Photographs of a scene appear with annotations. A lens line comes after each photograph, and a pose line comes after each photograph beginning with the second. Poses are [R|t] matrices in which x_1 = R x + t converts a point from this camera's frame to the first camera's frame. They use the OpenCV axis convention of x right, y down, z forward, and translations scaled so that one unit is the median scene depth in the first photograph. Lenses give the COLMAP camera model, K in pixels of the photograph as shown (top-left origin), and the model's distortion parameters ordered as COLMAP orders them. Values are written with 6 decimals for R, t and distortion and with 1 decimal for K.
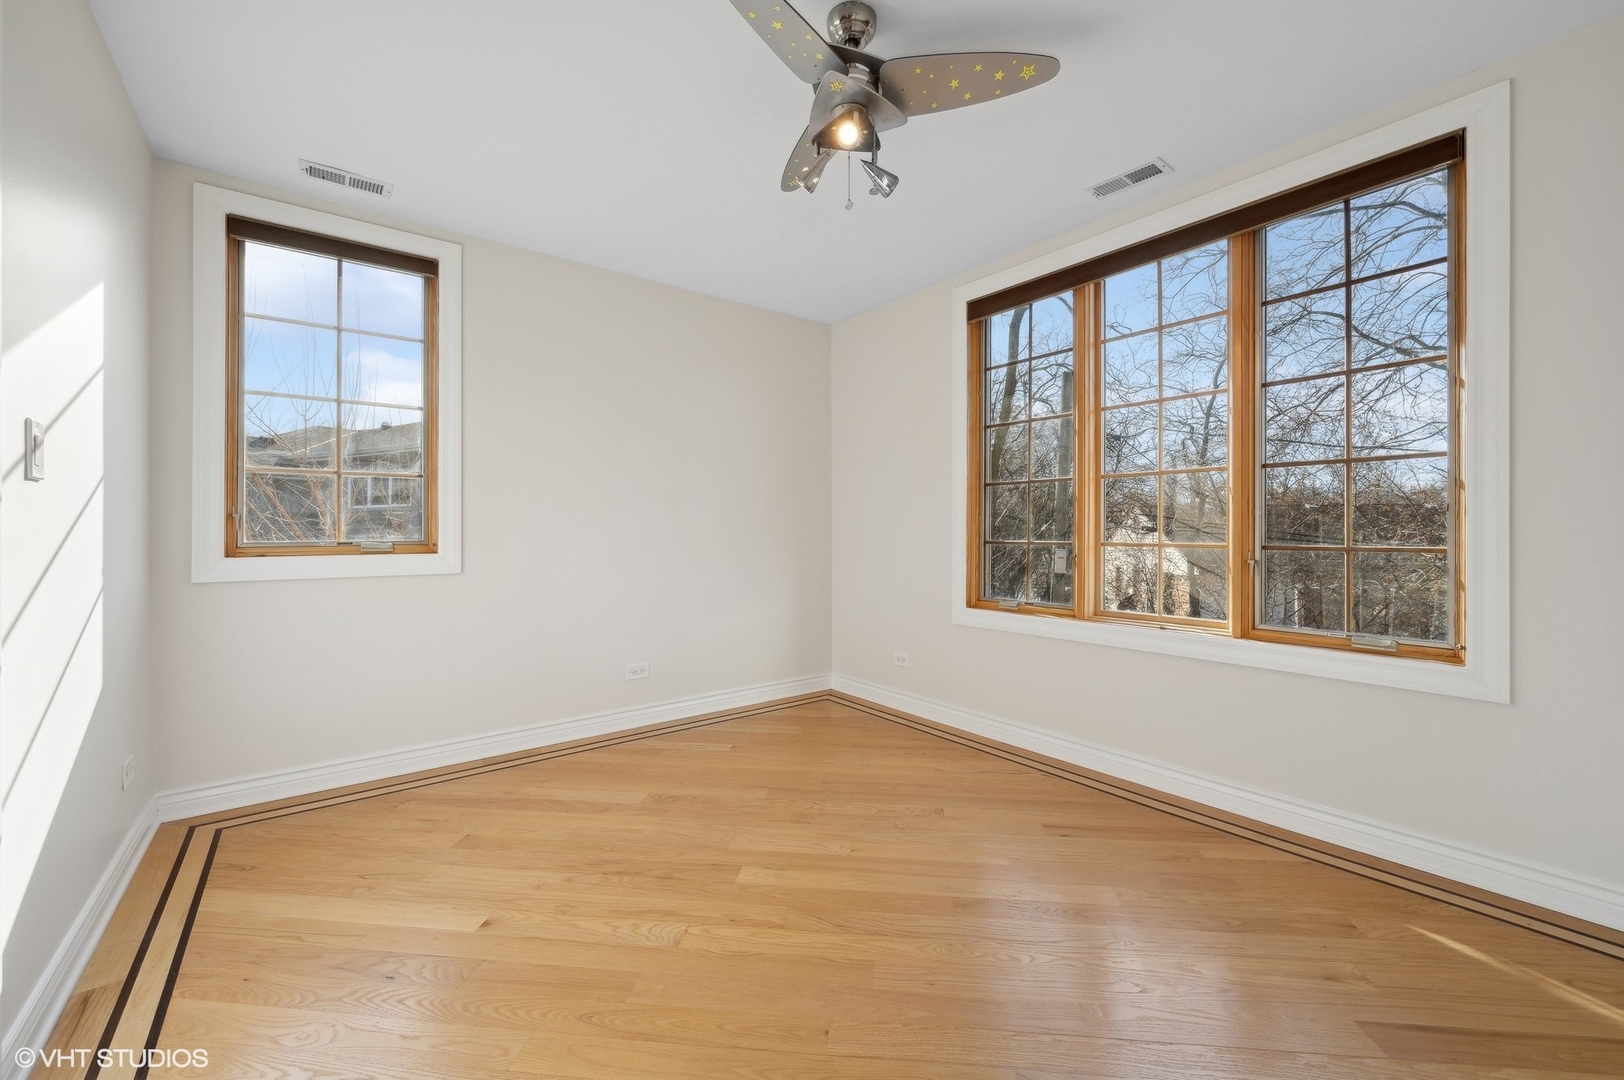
lens RADIAL K [[644.2, 0, 817.5], [0, 644.2, 538.5], [0, 0, 1]] dist [-0.006608, 0.000106]
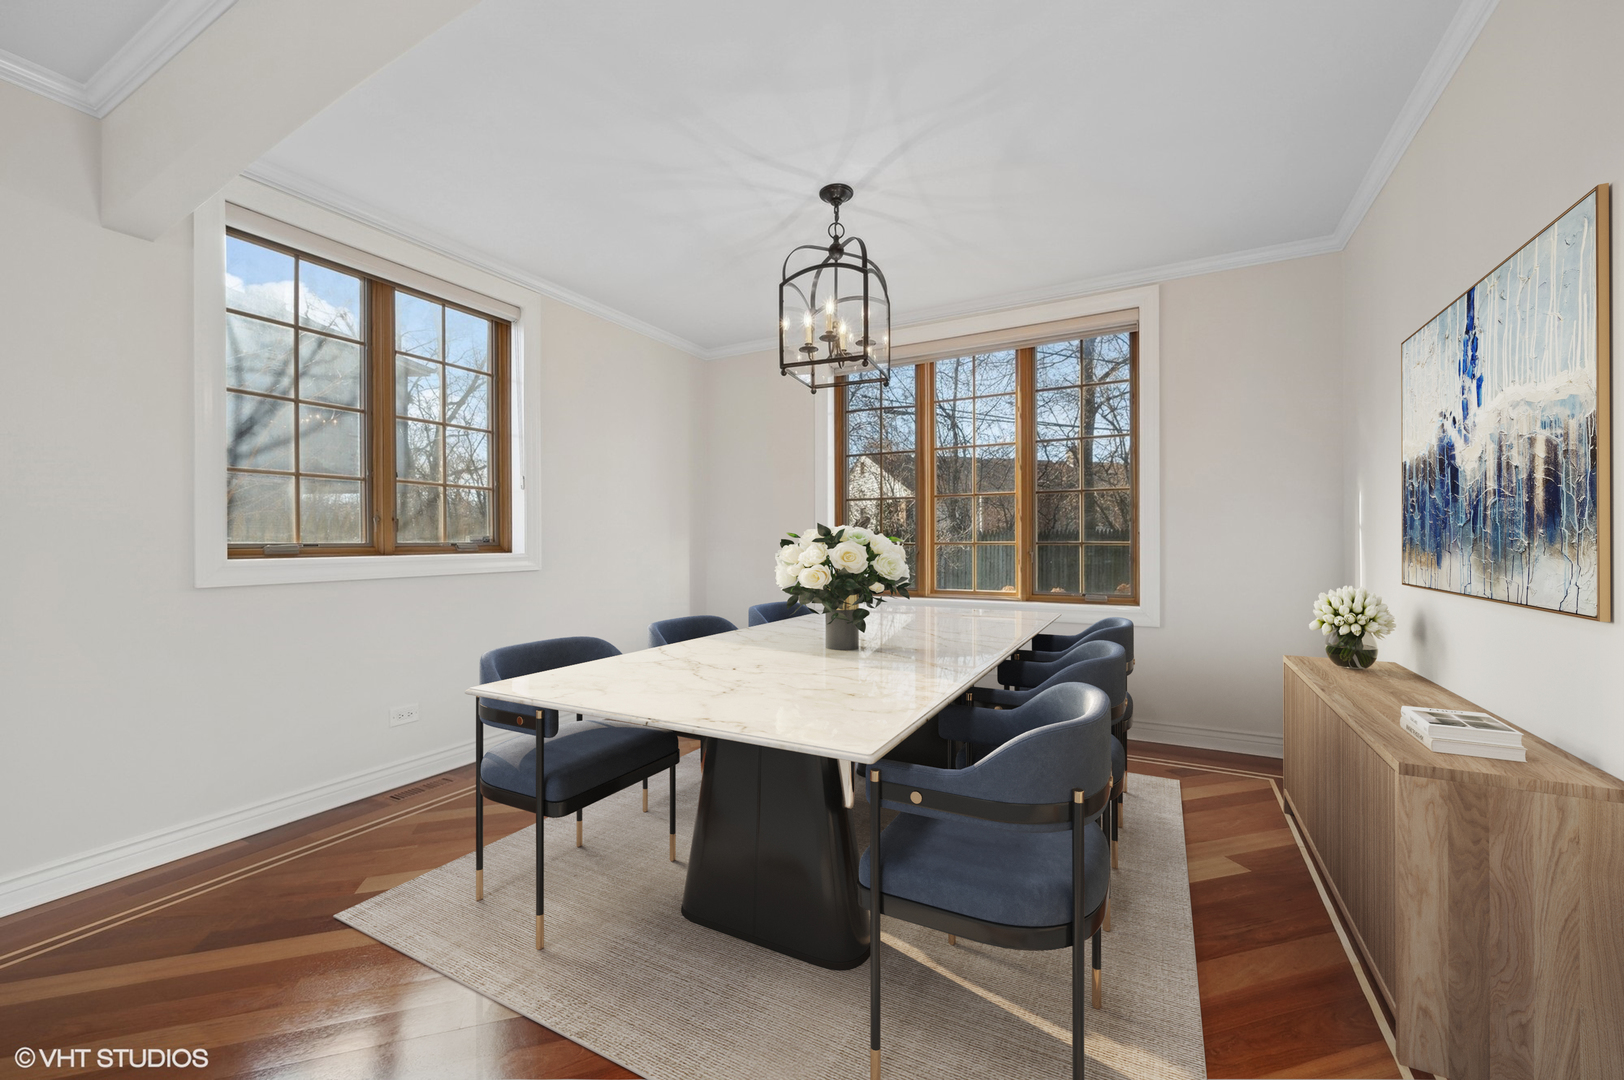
lens RADIAL K [[644.2, 0, 817.5], [0, 644.2, 538.5], [0, 0, 1]] dist [-0.006608, 0.000106]
pose [[0.925182, -0.004291, 0.379500, -0.448596], [0.007812, 0.999940, -0.007740, 0.010167], [-0.379444, 0.010126, 0.925159, -0.289311]]
